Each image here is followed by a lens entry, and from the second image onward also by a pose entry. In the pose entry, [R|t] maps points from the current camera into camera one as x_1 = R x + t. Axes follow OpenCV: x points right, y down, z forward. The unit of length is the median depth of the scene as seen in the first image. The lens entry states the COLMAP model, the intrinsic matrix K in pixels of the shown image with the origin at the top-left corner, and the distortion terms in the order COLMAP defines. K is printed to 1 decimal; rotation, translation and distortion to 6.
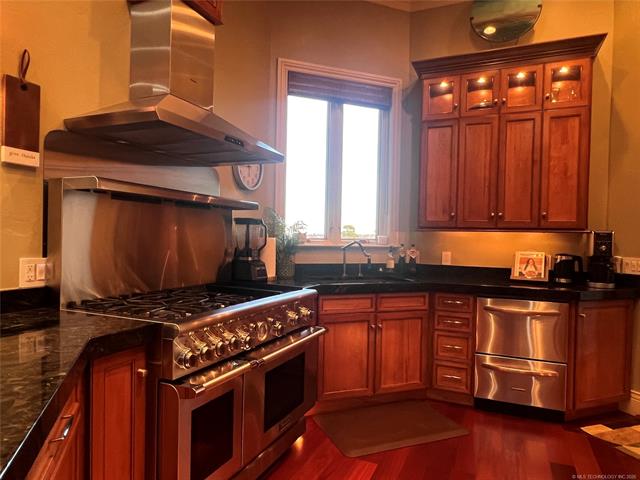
lens RADIAL K [[428.5, 0, 319.0], [0, 428.5, 242.6], [0, 0, 1]] dist [-0.007138, -0.001533]
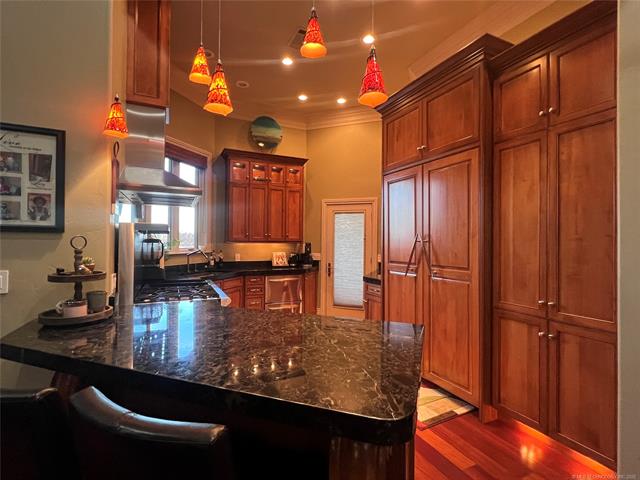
lens RADIAL K [[297.8, 0, 319.8], [0, 297.8, 240.1], [0, 0, 1]] dist [0.001450, 0.000066]
pose [[0.645428, -0.009893, 0.763757, -0.504053], [0.016920, 0.999856, -0.001347, -0.034100], [-0.763633, 0.013792, 0.645503, -0.099077]]
